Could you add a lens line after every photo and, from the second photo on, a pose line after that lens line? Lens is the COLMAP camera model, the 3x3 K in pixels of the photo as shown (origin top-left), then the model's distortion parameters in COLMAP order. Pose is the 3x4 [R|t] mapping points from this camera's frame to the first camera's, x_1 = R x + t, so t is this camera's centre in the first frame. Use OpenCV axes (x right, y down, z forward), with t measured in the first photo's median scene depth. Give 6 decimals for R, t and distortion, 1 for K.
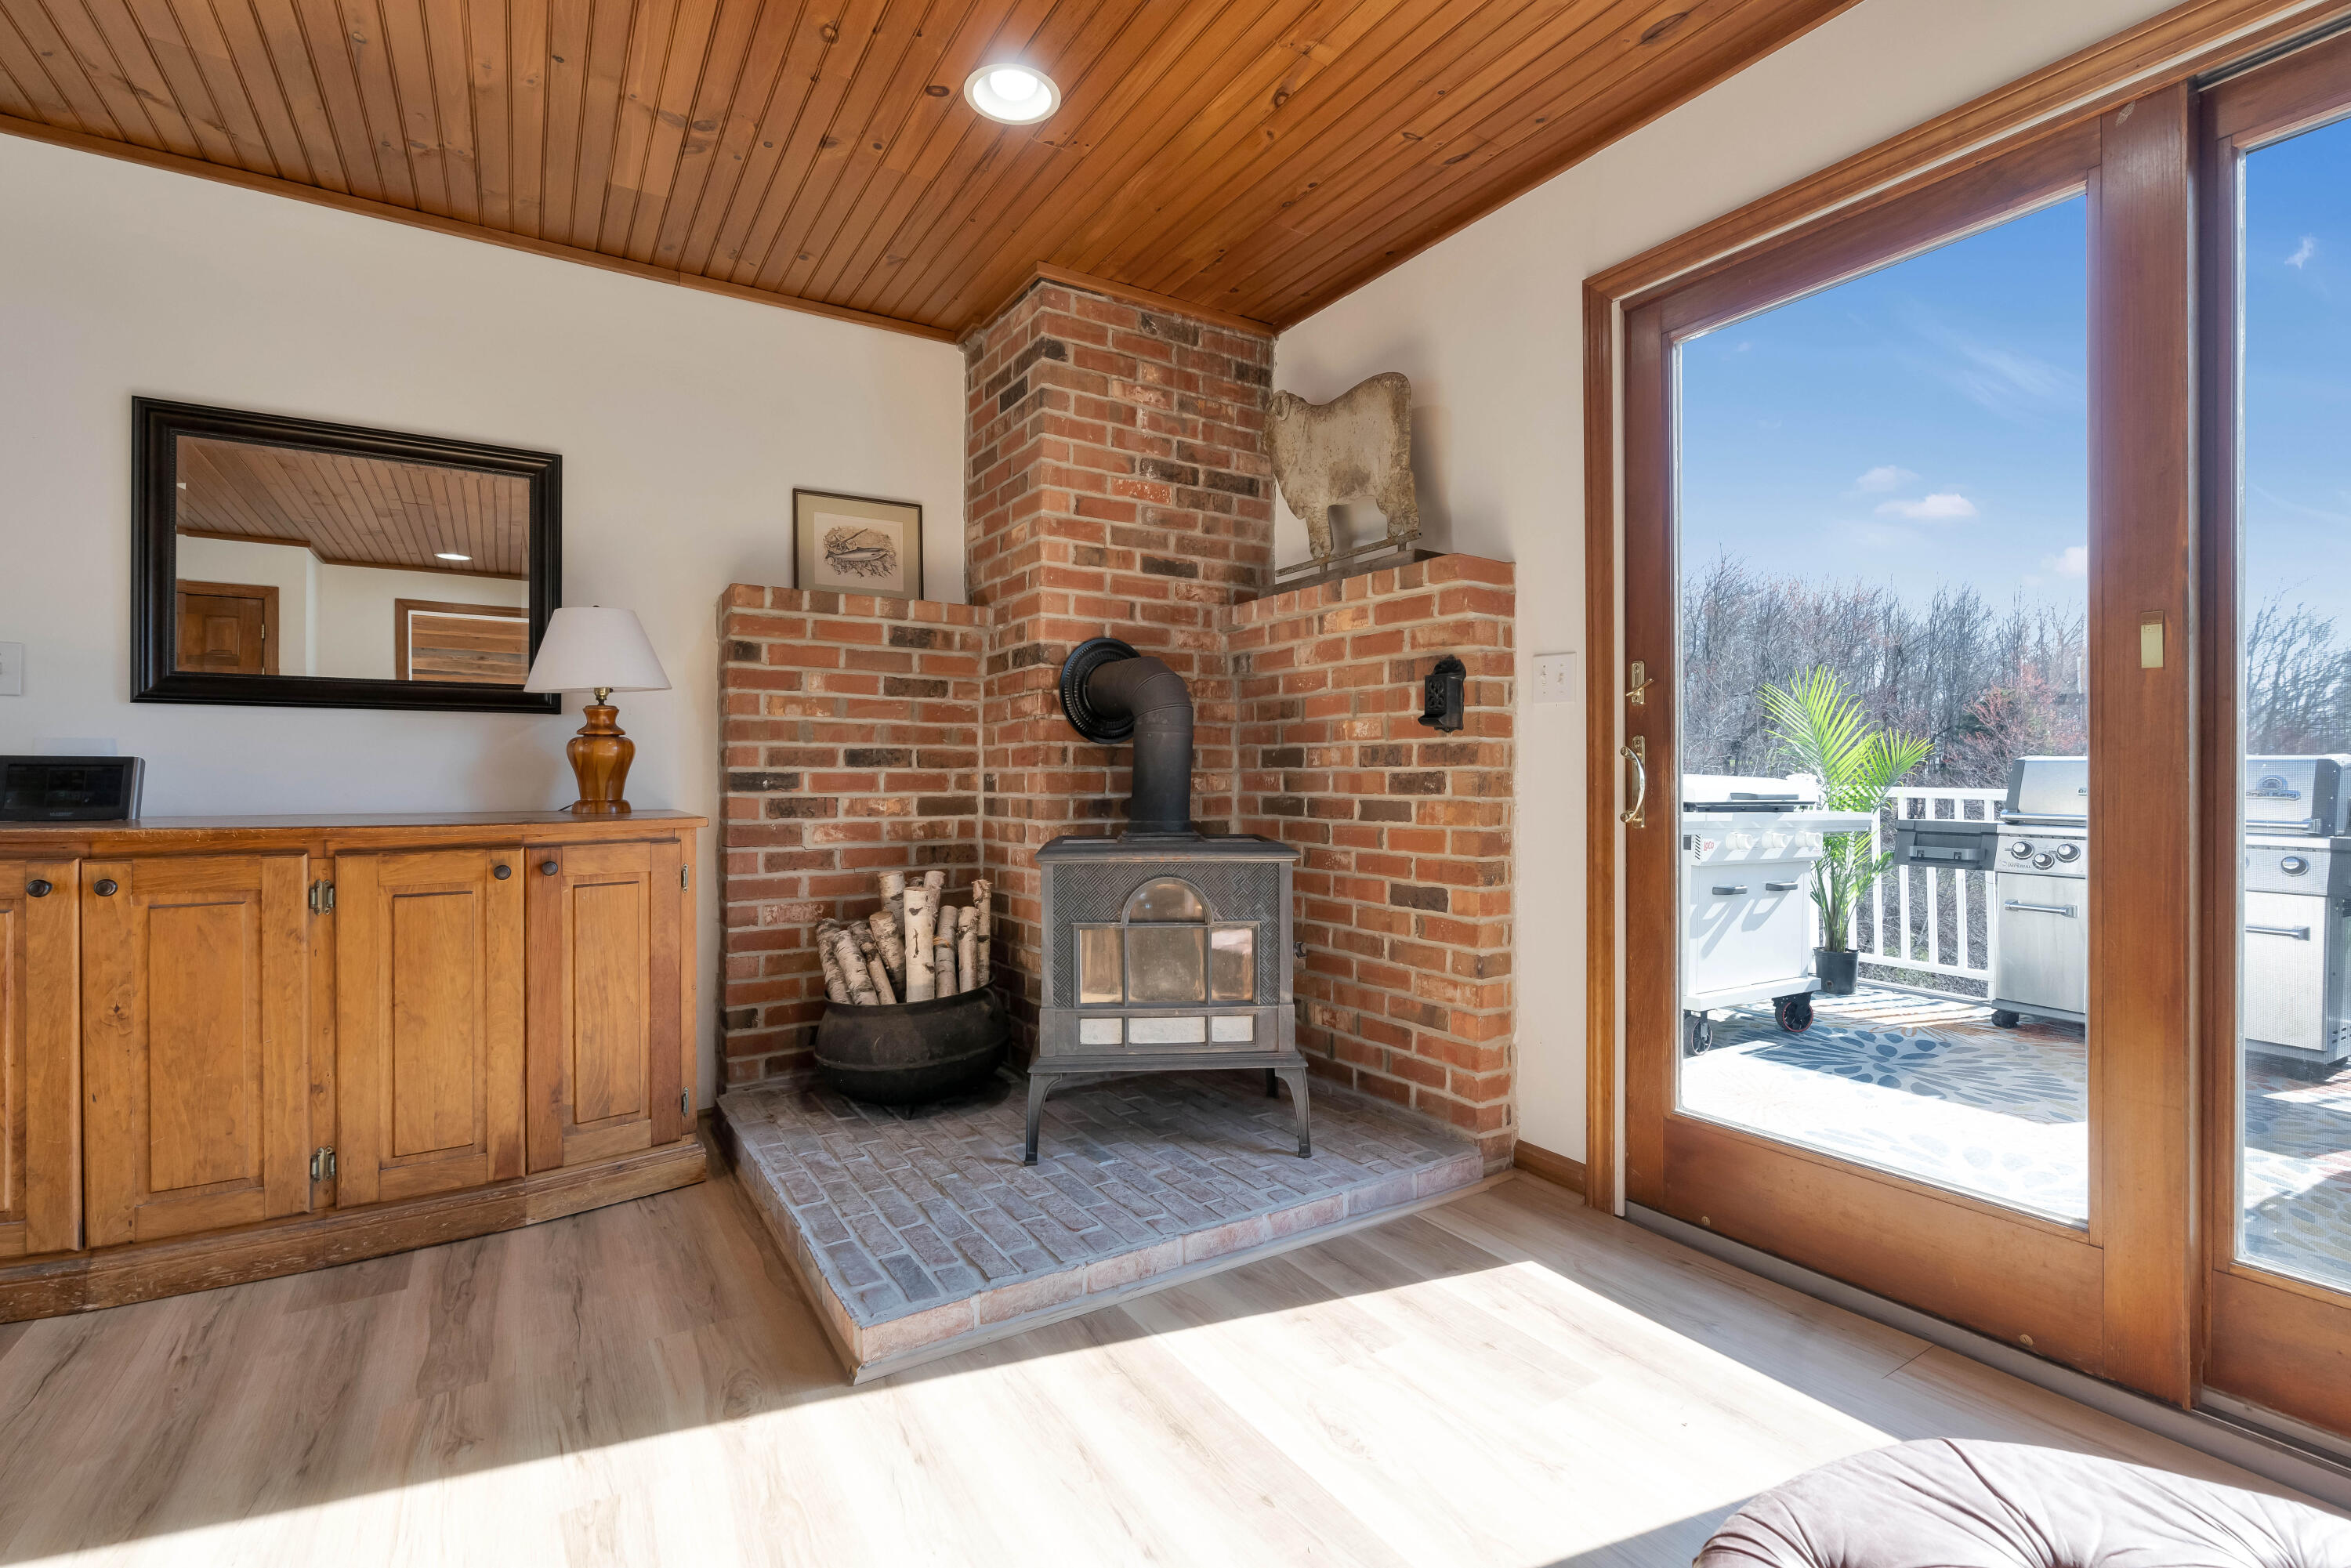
lens RADIAL K [[1056.9, 0, 1176.6], [0, 1056.9, 775.7], [0, 0, 1]] dist [-0.003801, 0.001108]
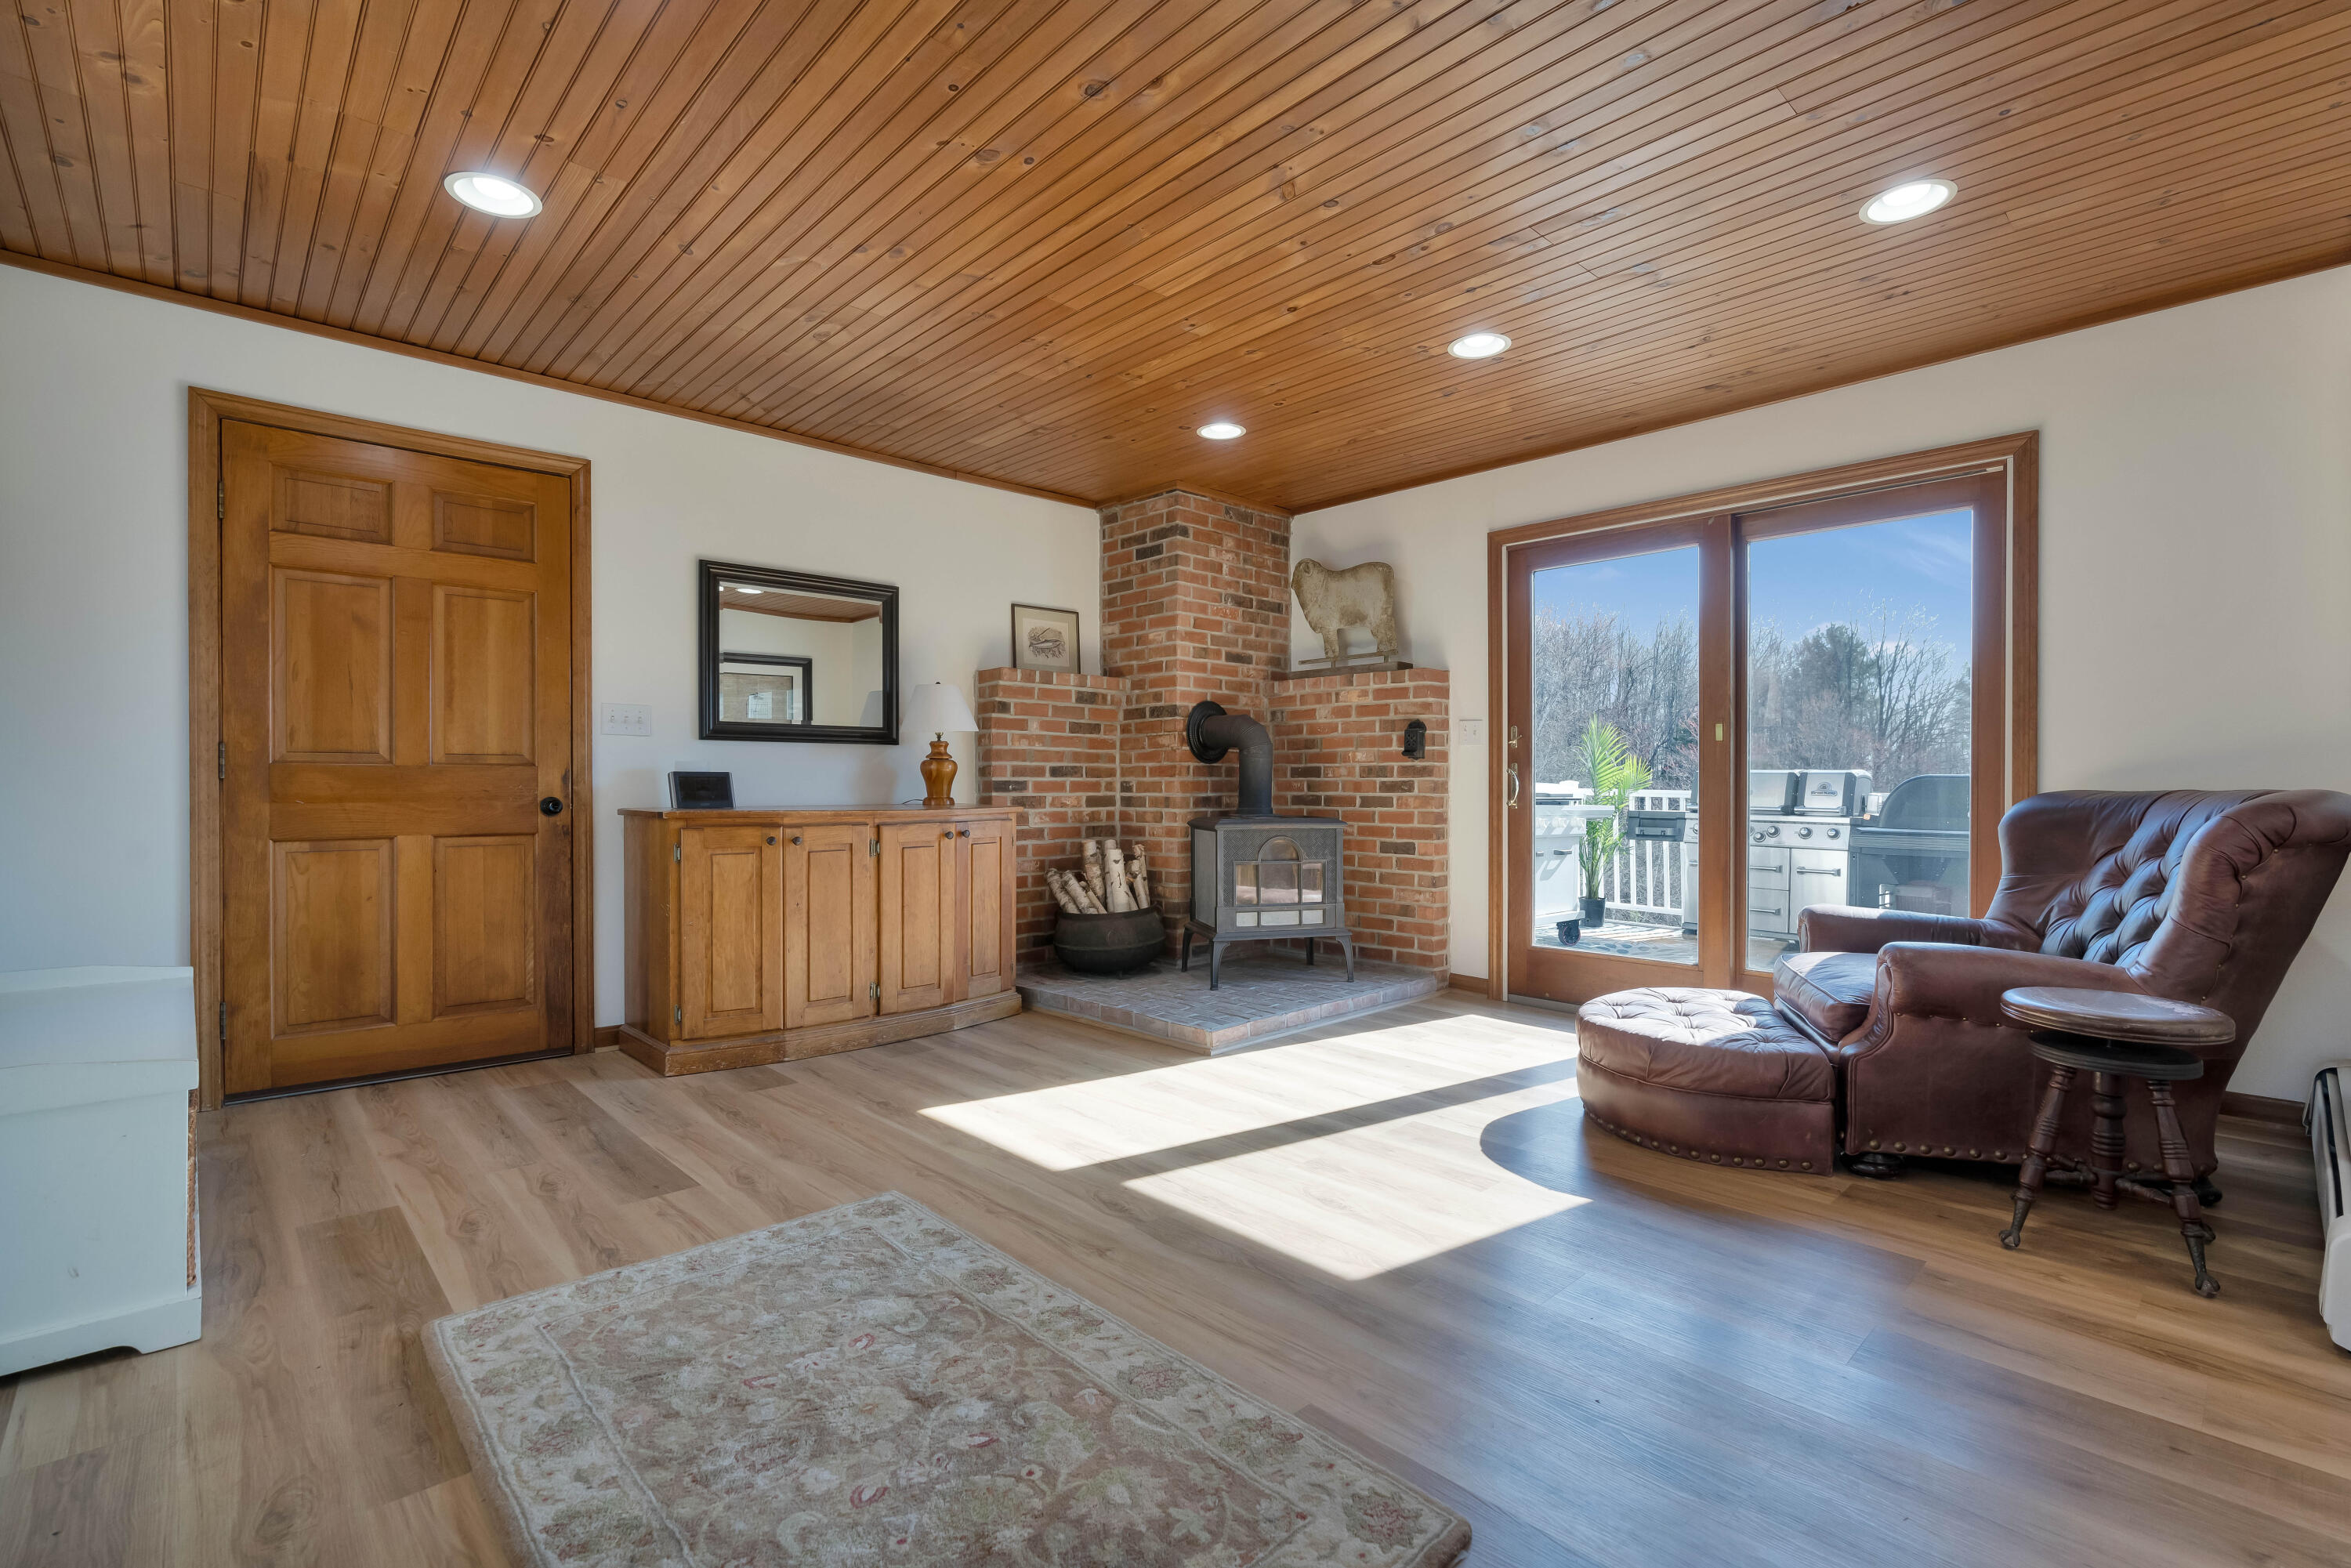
lens RADIAL K [[1056.9, 0, 1175.3], [0, 1056.9, 786.0], [0, 0, 1]] dist [-0.003801, 0.001108]
pose [[0.981189, -0.000993, 0.193049, -0.460890], [-0.000021, 0.999986, 0.005248, -0.003298], [-0.193052, -0.005153, 0.981175, -0.671108]]
